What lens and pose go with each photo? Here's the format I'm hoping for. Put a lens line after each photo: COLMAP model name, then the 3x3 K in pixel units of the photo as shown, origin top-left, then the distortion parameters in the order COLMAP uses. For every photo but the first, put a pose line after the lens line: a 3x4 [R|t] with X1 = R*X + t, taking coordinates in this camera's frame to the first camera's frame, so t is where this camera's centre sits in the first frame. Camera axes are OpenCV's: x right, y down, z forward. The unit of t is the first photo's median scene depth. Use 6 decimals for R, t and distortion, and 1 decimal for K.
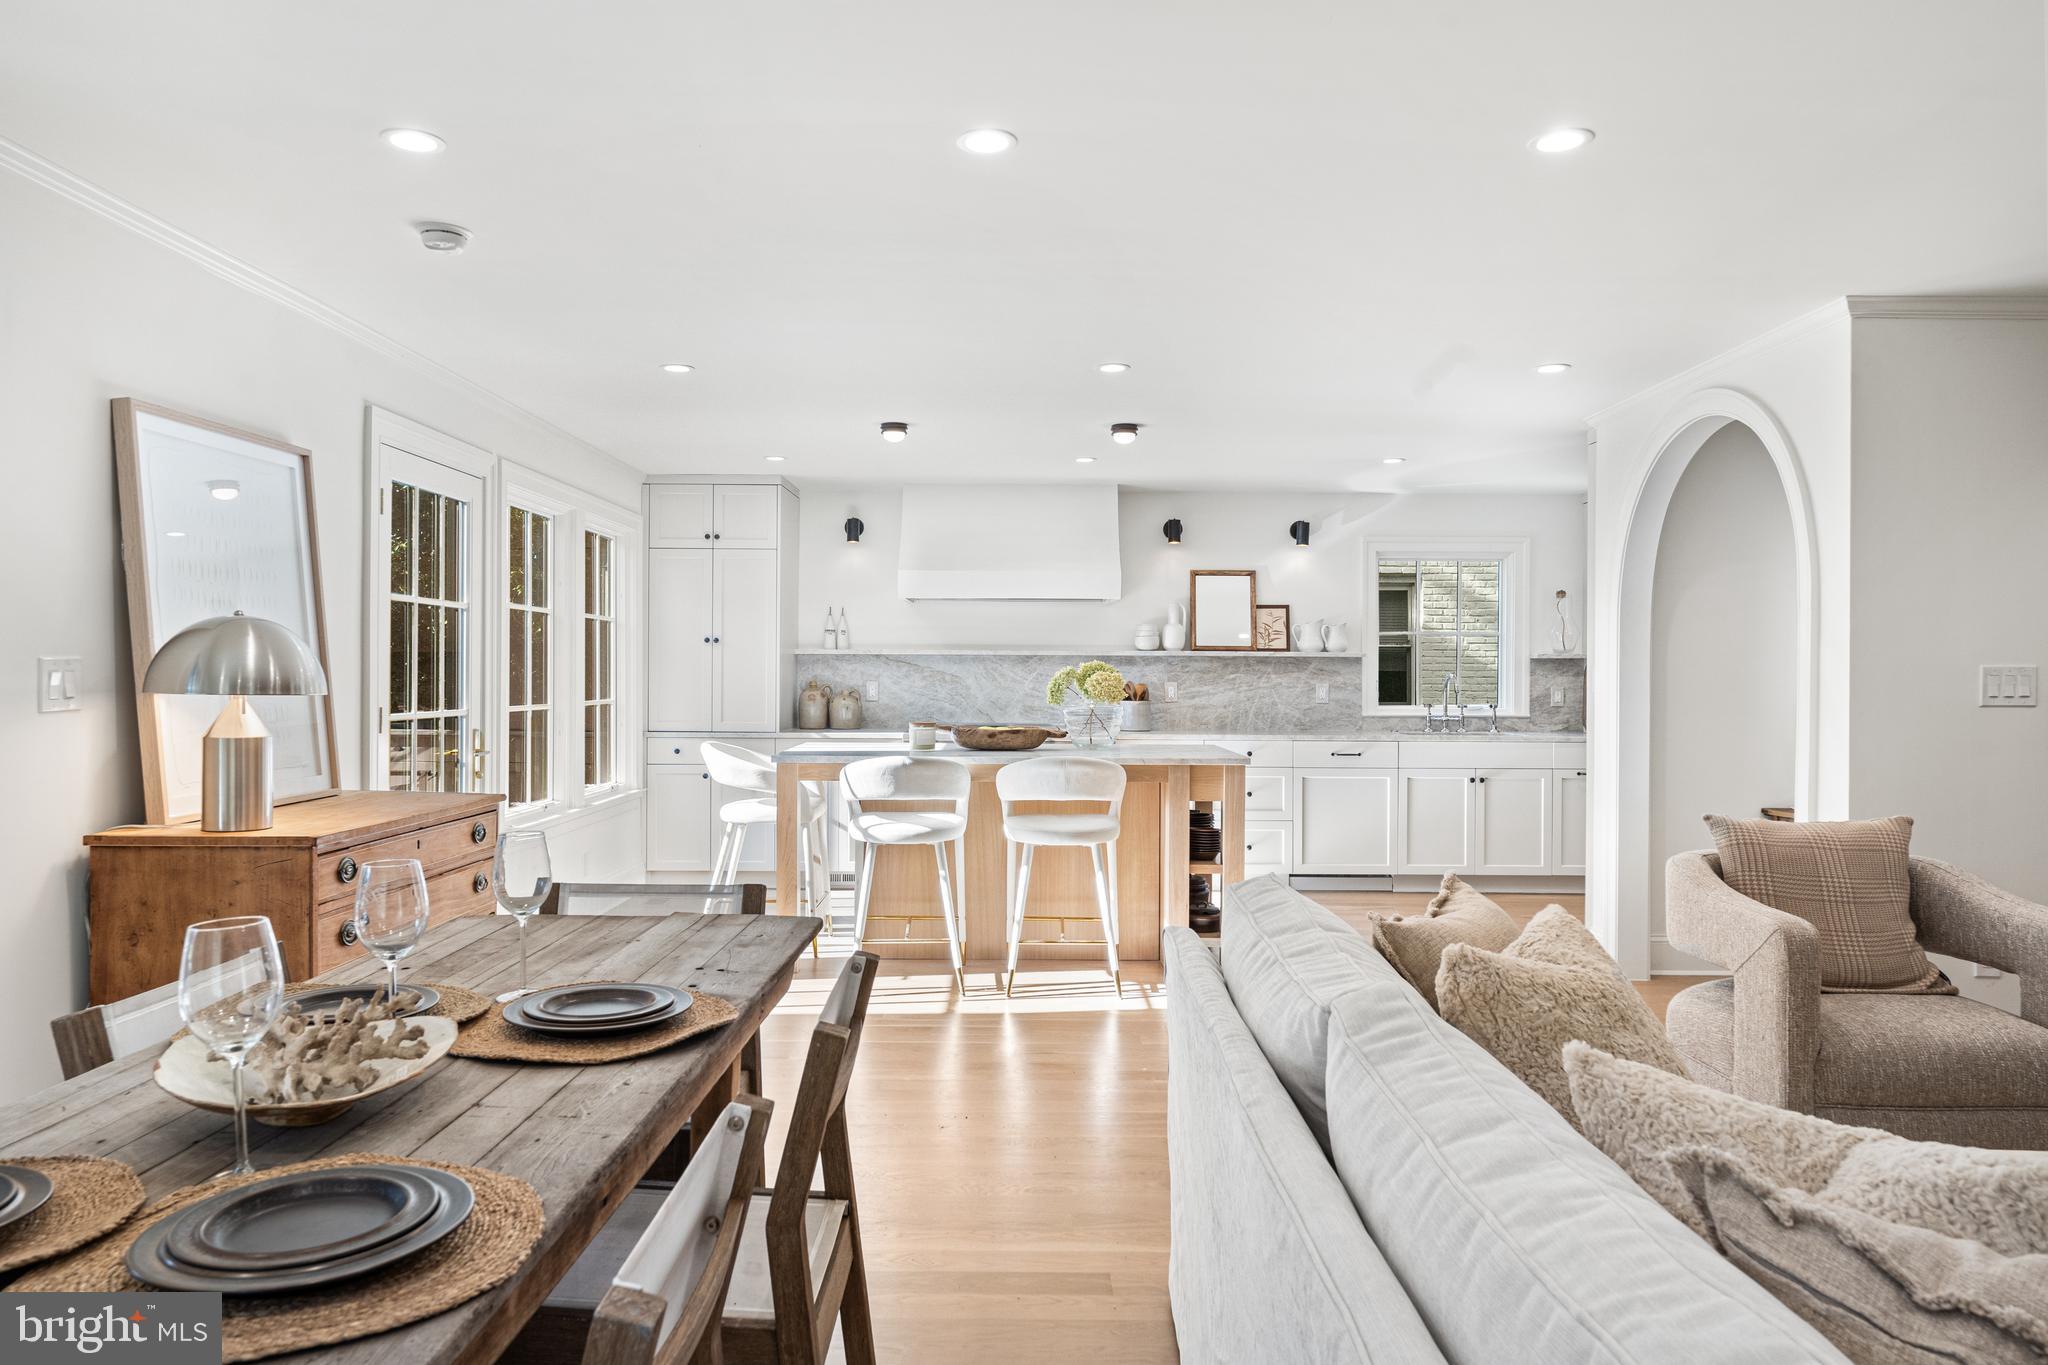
lens RADIAL K [[1316.7, 0, 1020.1], [0, 1316.7, 672.0], [0, 0, 1]] dist [-0.001424, -0.000215]
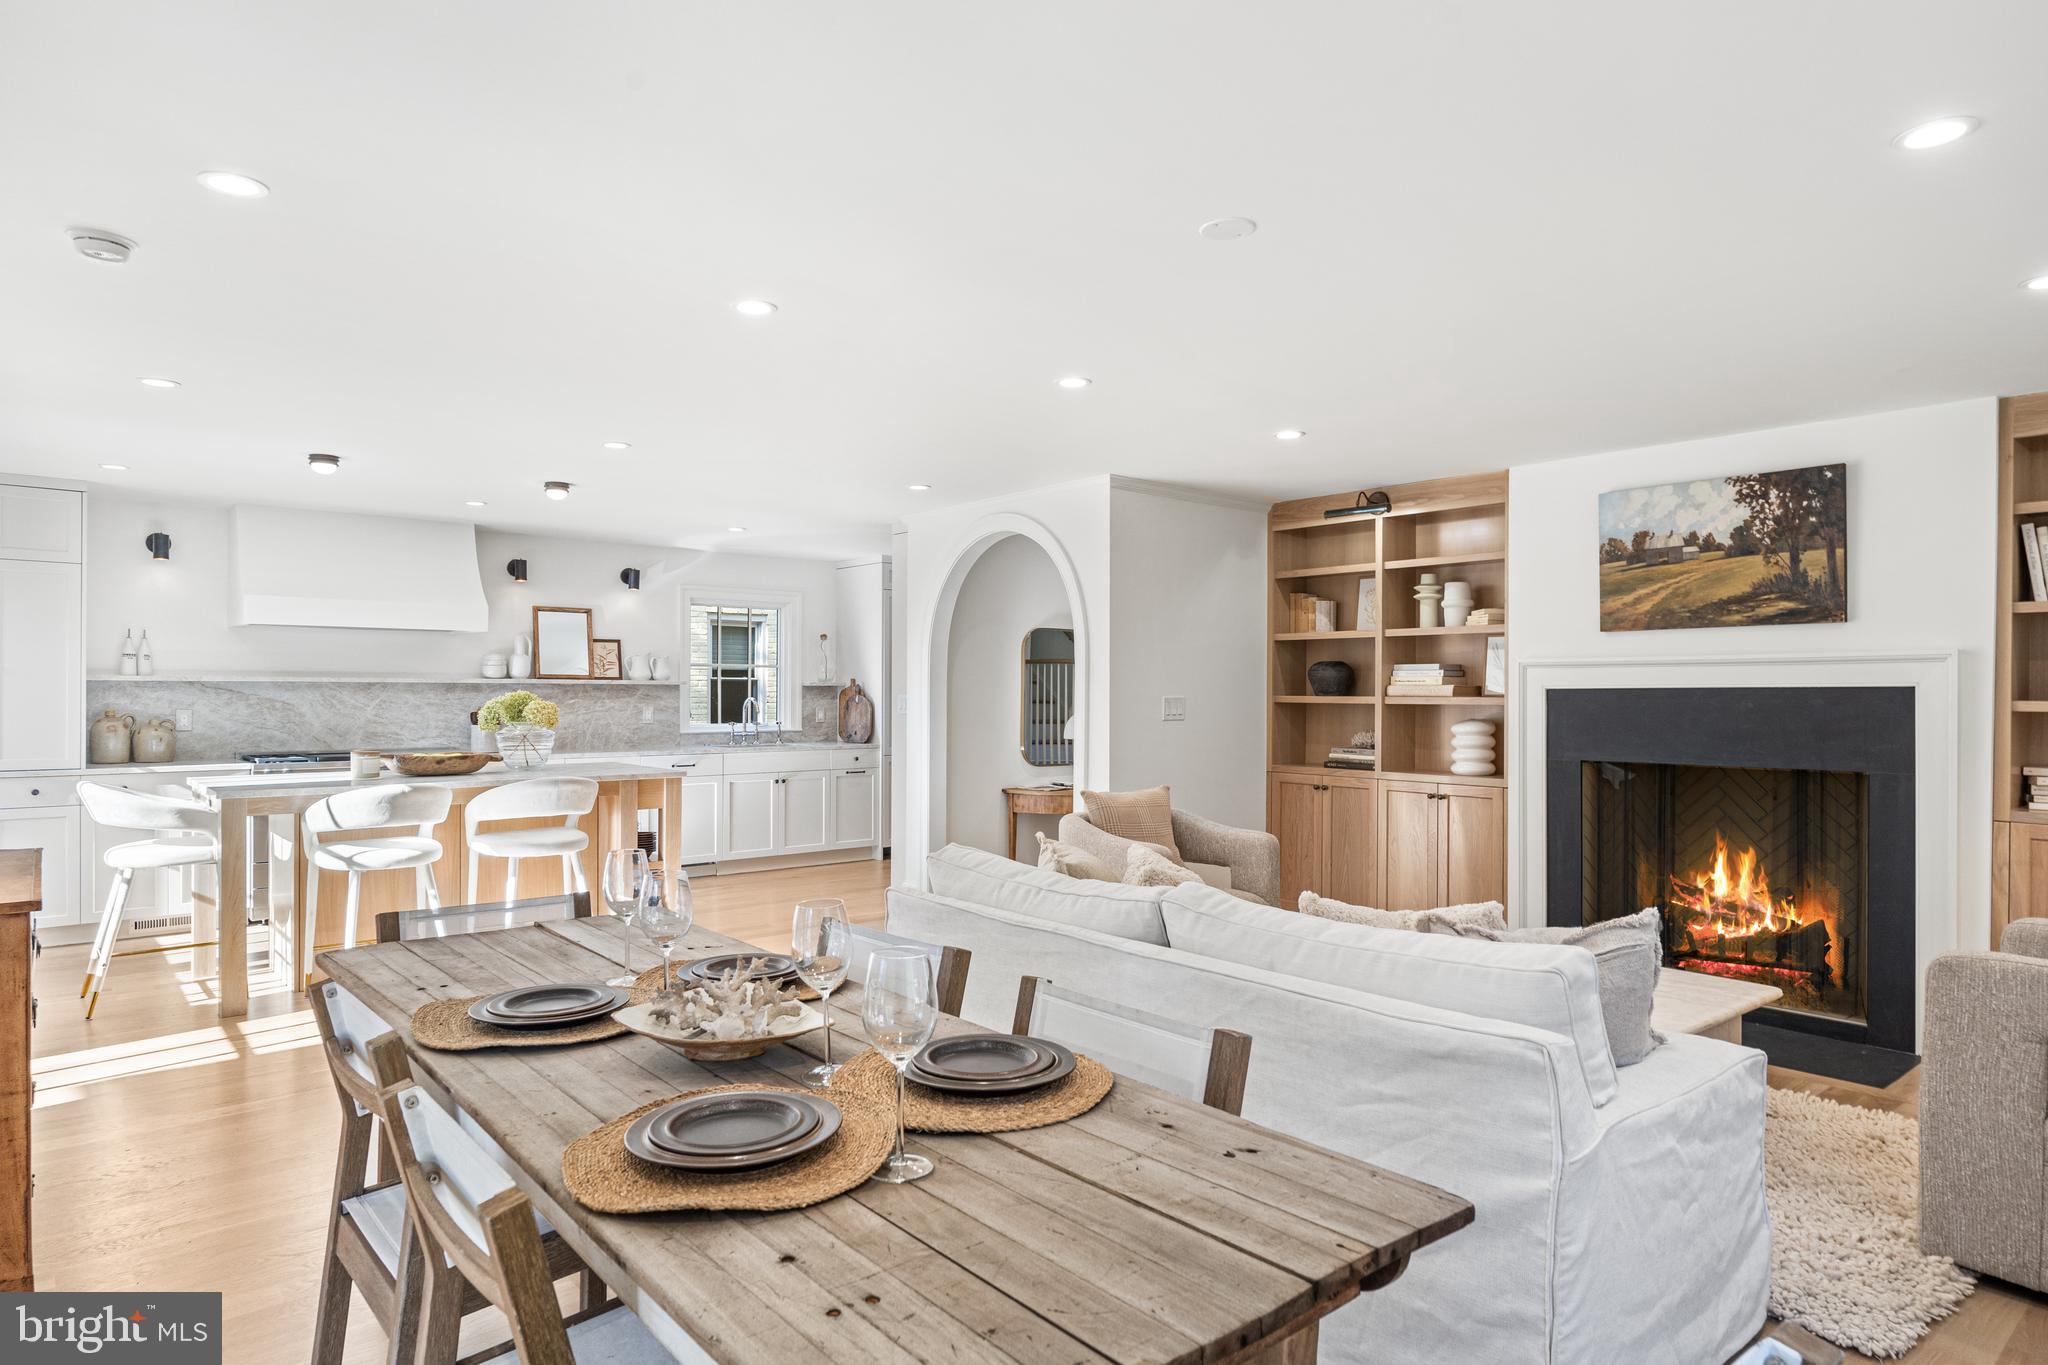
lens RADIAL K [[1179.4, 0, 1035.9], [0, 1179.4, 690.6], [0, 0, 1]] dist [-0.000335, 0.000428]
pose [[0.748012, -0.001800, 0.663682, -0.215790], [0.000415, 0.999997, 0.002243, -0.008183], [-0.663685, -0.001402, 0.748011, -0.025077]]
